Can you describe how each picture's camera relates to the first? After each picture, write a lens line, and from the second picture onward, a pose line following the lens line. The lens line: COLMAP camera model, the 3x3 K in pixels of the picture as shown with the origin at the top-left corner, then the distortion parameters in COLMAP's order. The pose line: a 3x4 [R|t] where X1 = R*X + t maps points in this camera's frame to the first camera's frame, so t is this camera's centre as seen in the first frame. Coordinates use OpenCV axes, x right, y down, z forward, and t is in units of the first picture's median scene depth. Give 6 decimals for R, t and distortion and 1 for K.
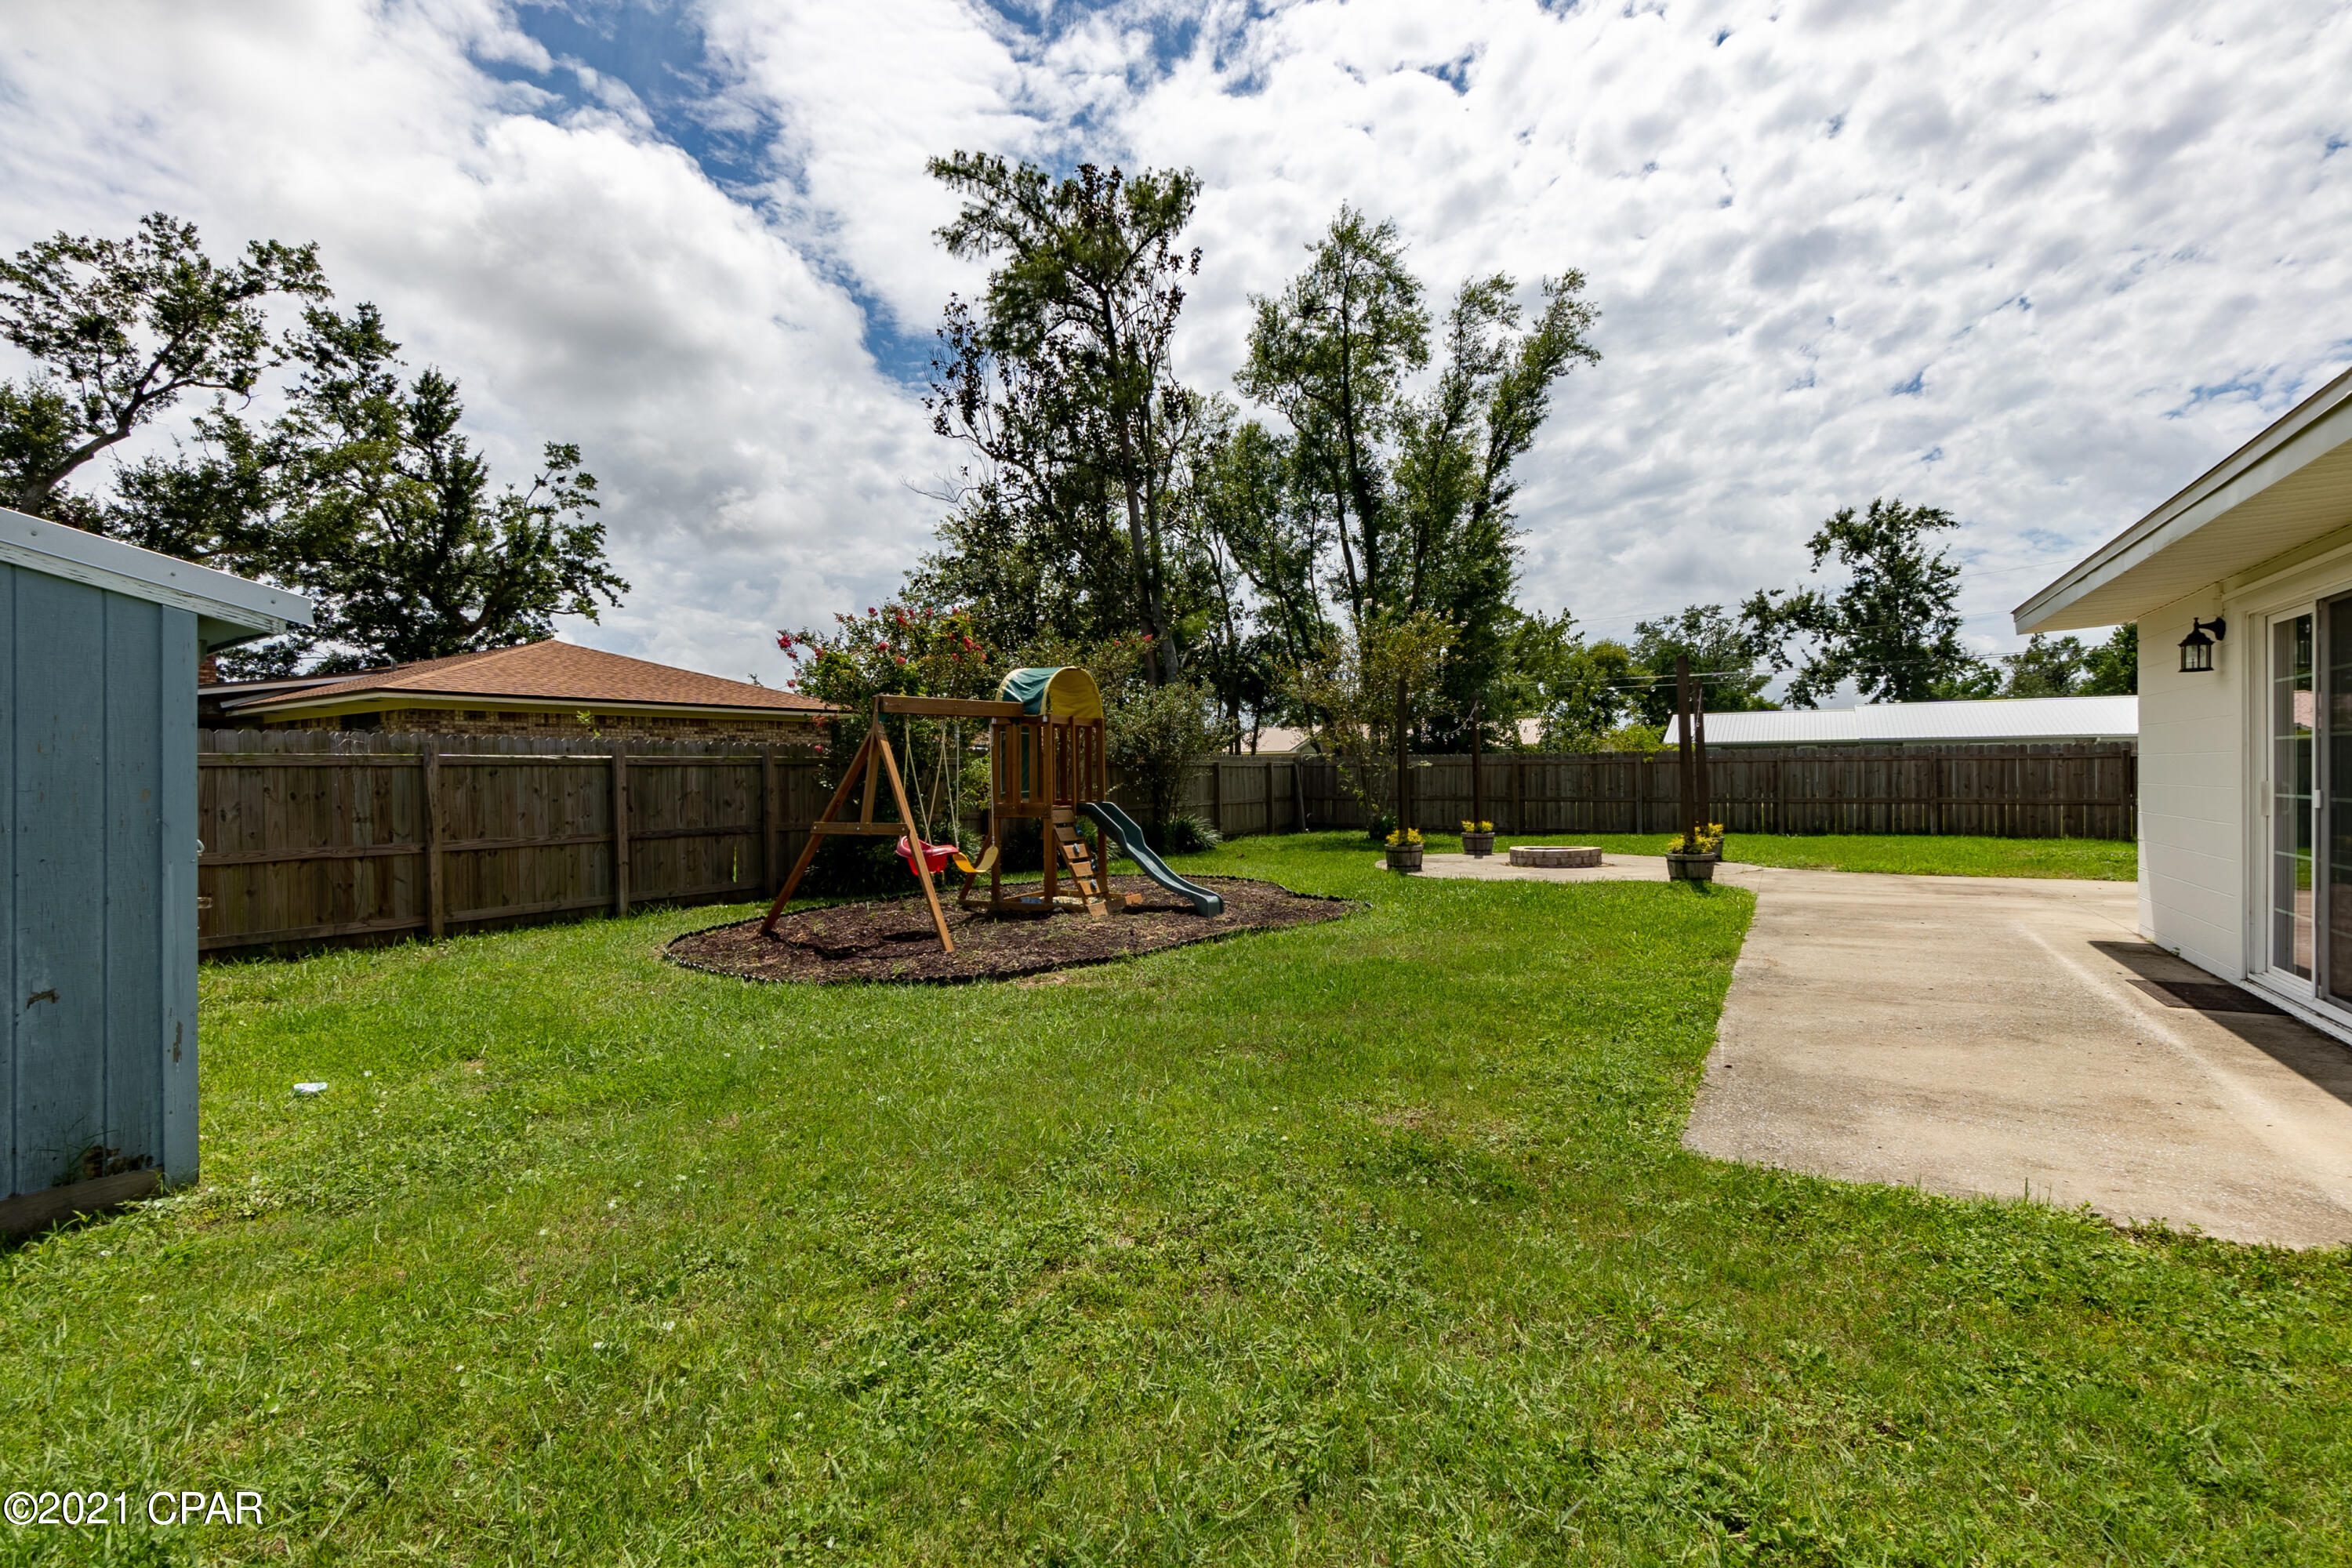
lens RADIAL K [[1027.8, 0, 1174.2], [0, 1027.8, 773.7], [0, 0, 1]] dist [-0.003665, -0.000341]
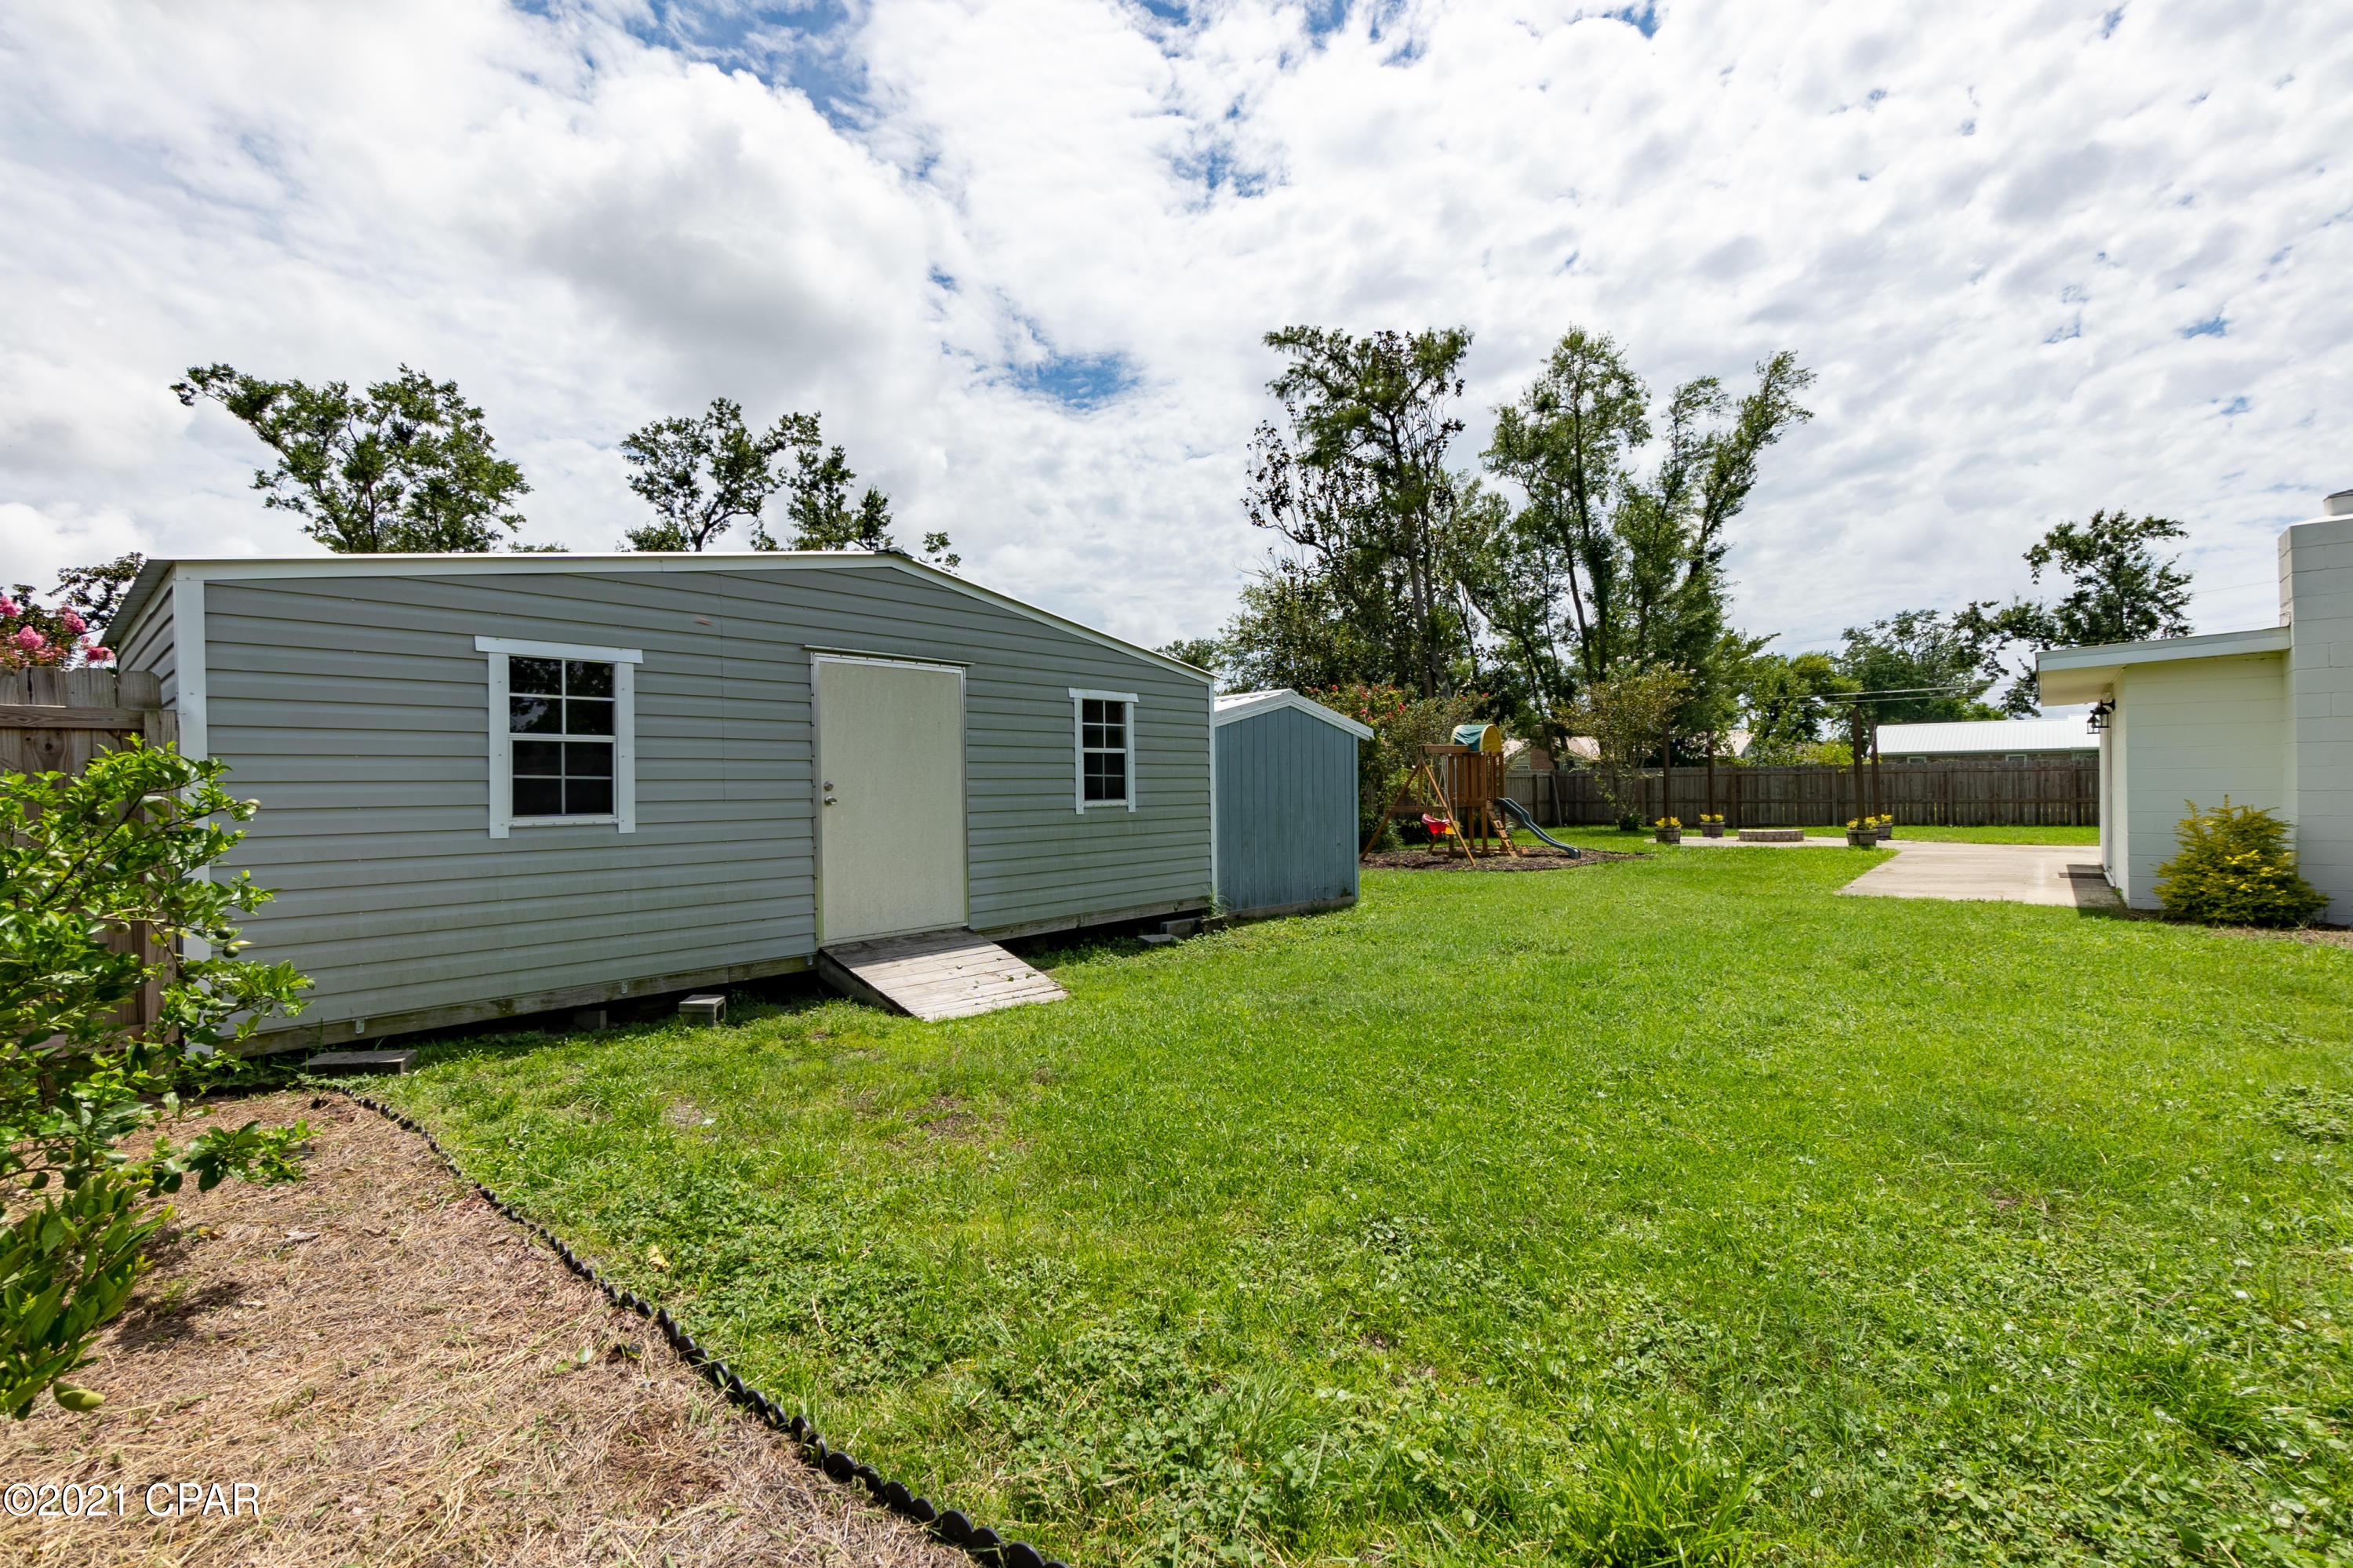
lens RADIAL K [[1013.2, 0, 1176.5], [0, 1013.2, 784.0], [0, 0, 1]] dist [0.015060, 0.000111]
pose [[0.986914, -0.005199, -0.161166, -0.113224], [0.005928, 0.999974, 0.004041, -0.004096], [0.161141, -0.004943, 0.986919, -0.286421]]
